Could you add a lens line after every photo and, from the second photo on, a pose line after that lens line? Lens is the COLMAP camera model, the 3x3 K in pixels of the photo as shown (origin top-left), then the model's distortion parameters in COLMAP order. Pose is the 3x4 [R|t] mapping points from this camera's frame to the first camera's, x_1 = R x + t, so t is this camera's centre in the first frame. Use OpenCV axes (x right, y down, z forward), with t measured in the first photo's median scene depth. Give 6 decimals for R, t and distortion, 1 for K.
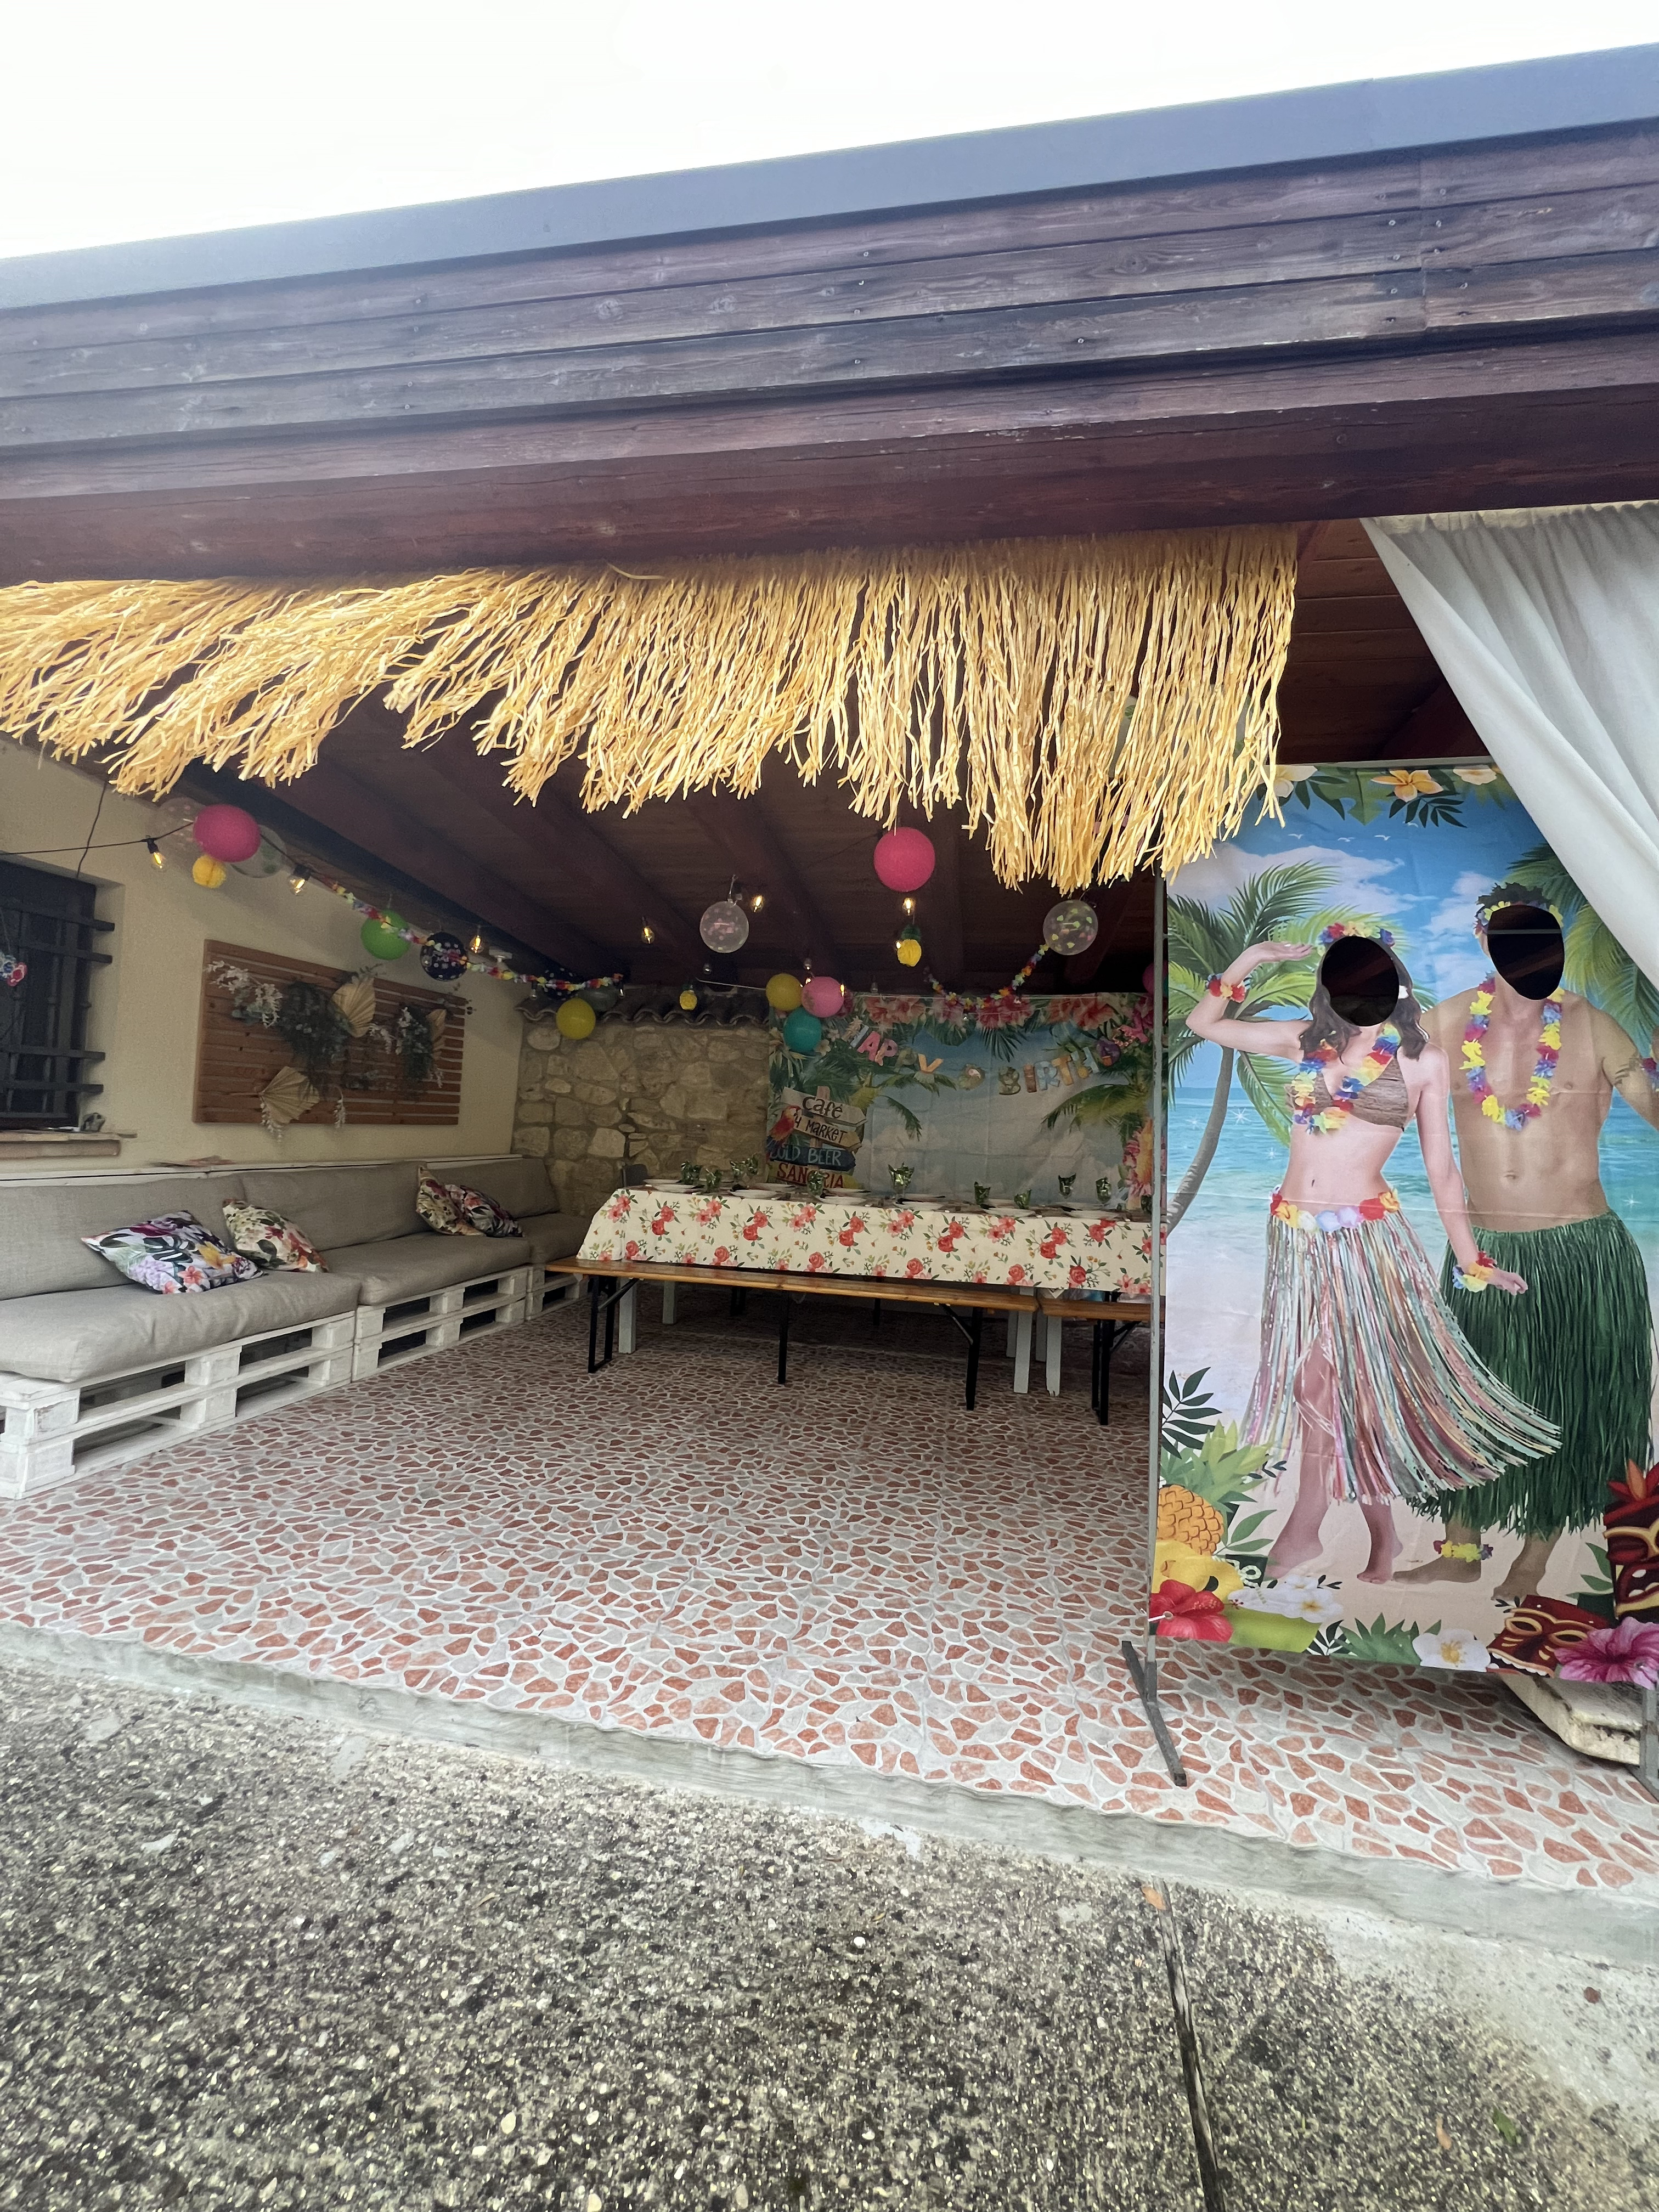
lens RADIAL K [[879.2, 0, 825.8], [0, 879.2, 1108.2], [0, 0, 1]] dist [0.000541, -0.000047]
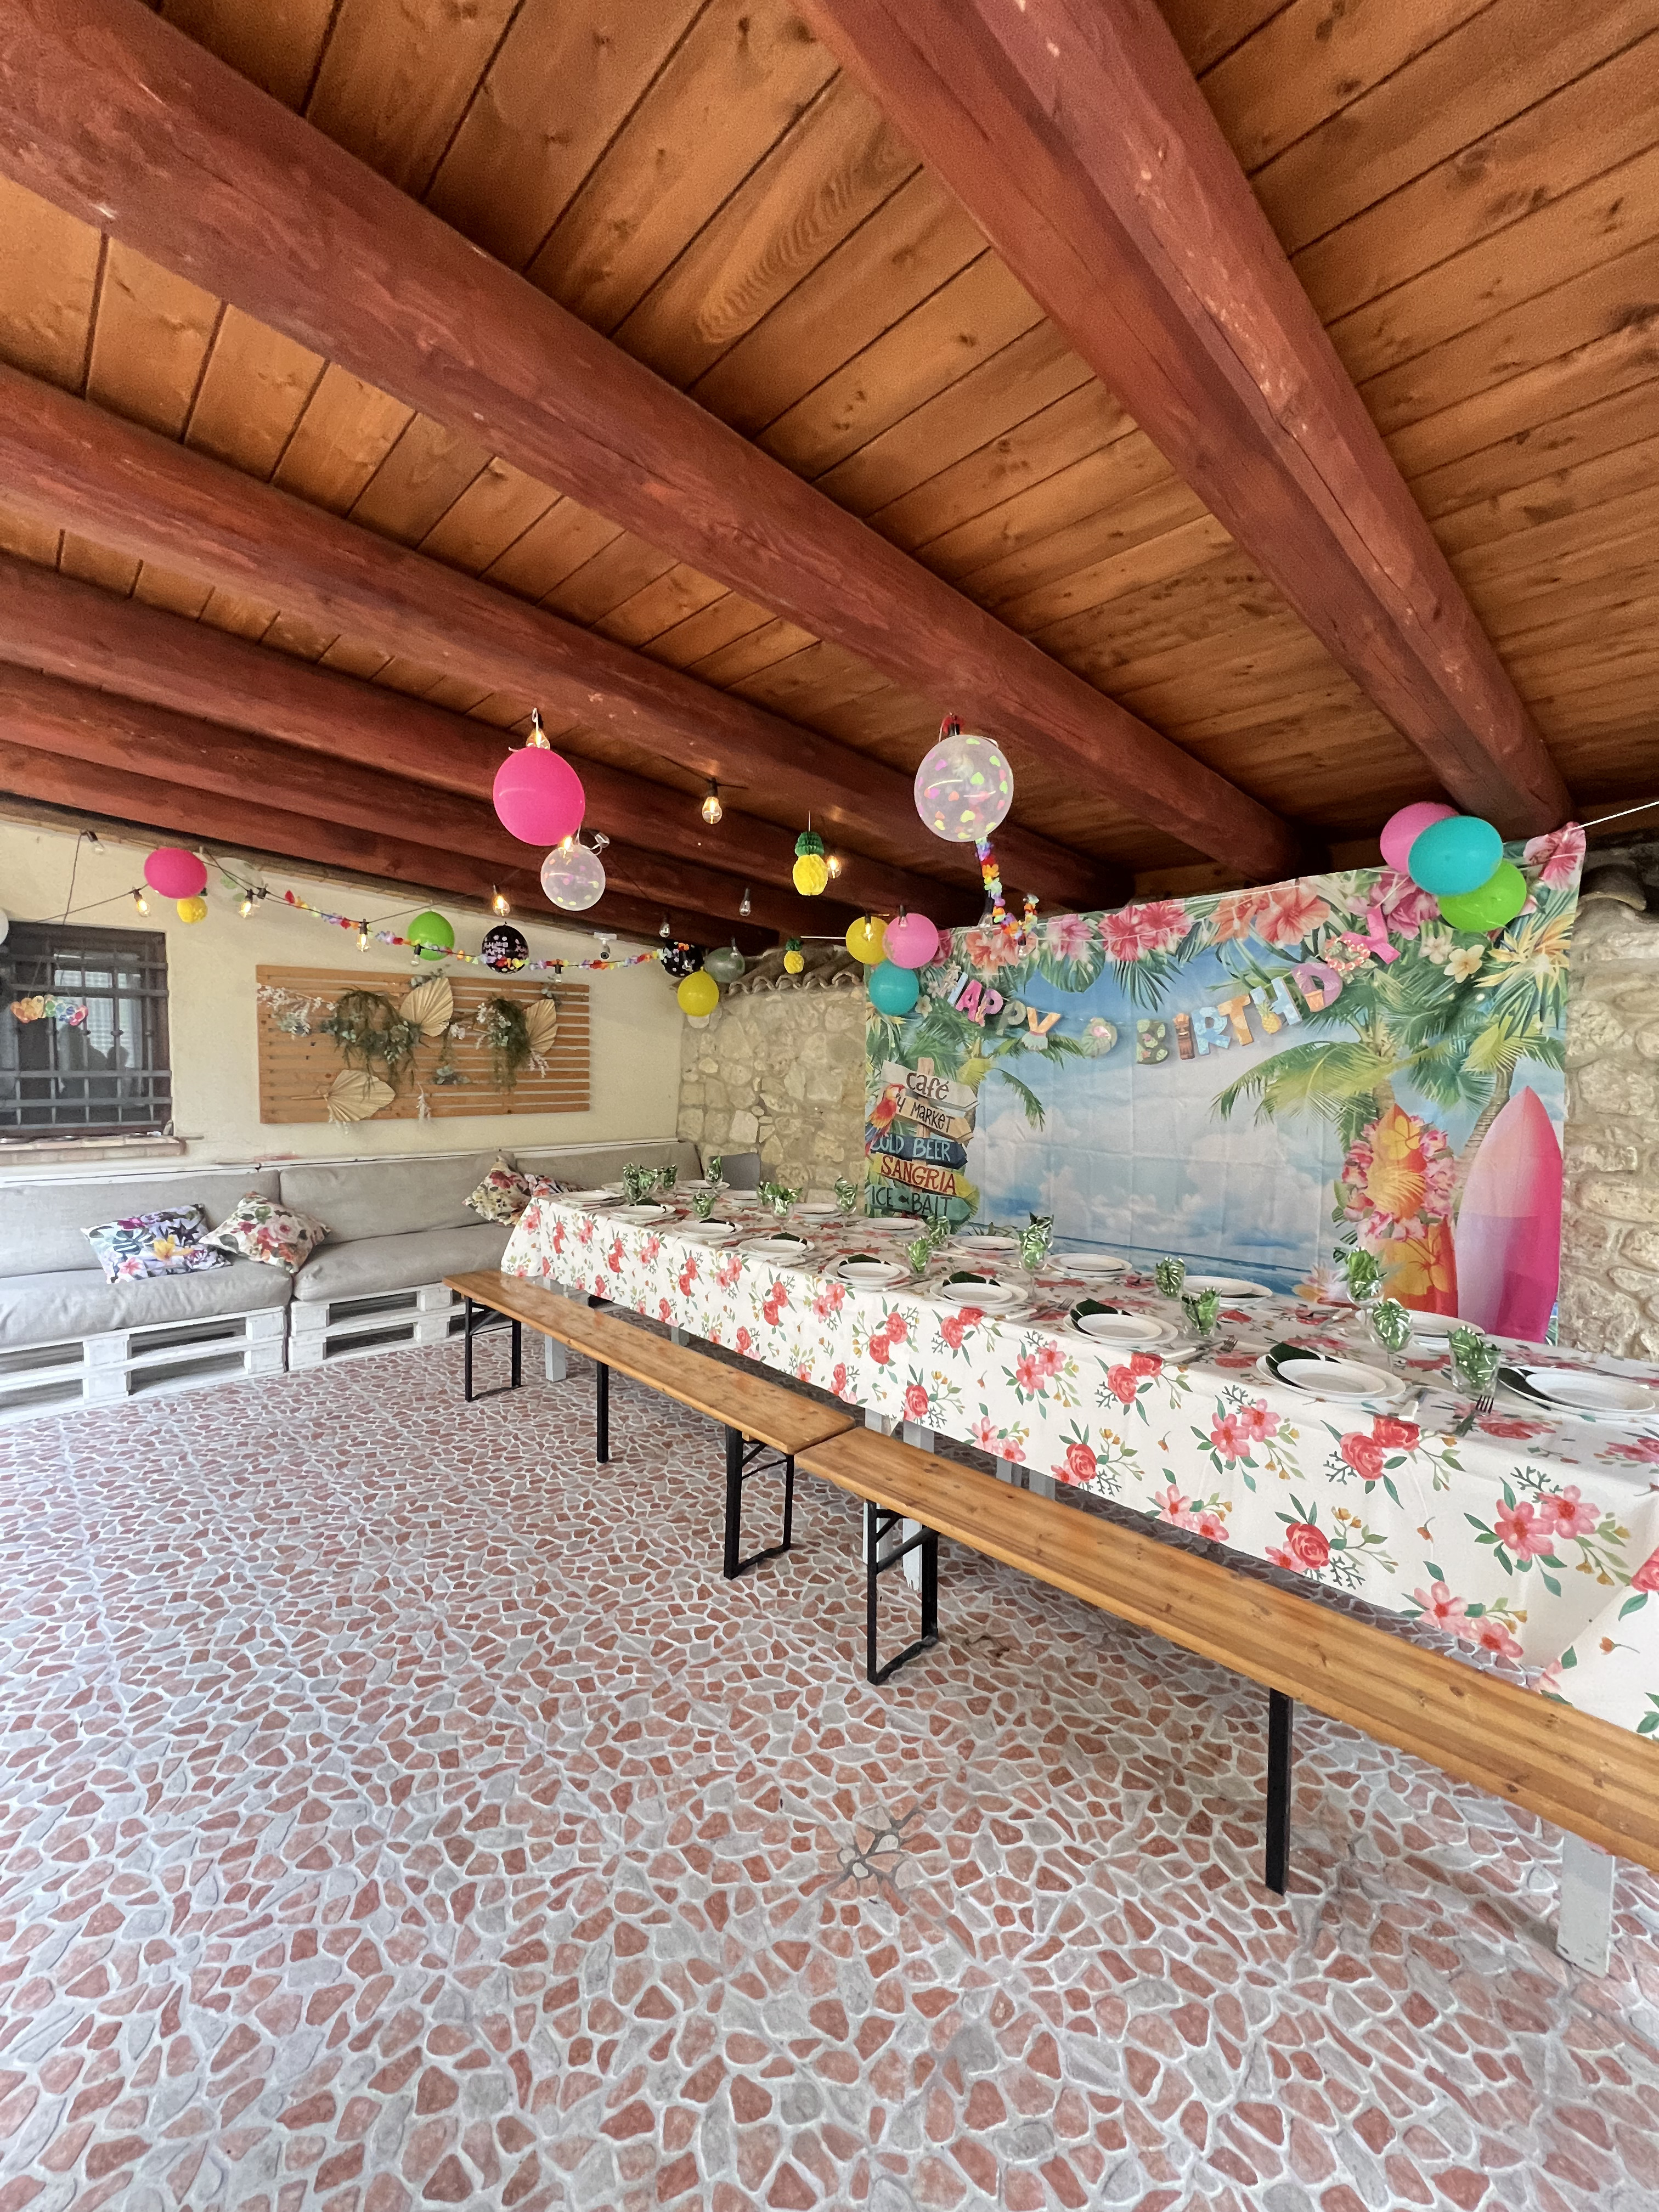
lens RADIAL K [[879.2, 0, 829.5], [0, 879.2, 1099.0], [0, 0, 1]] dist [0.000541, -0.000047]
pose [[0.803299, -0.008676, -0.595513, 0.586304], [0.037819, 0.998619, 0.036465, -0.031276], [0.594374, -0.051814, 0.802518, 0.512696]]
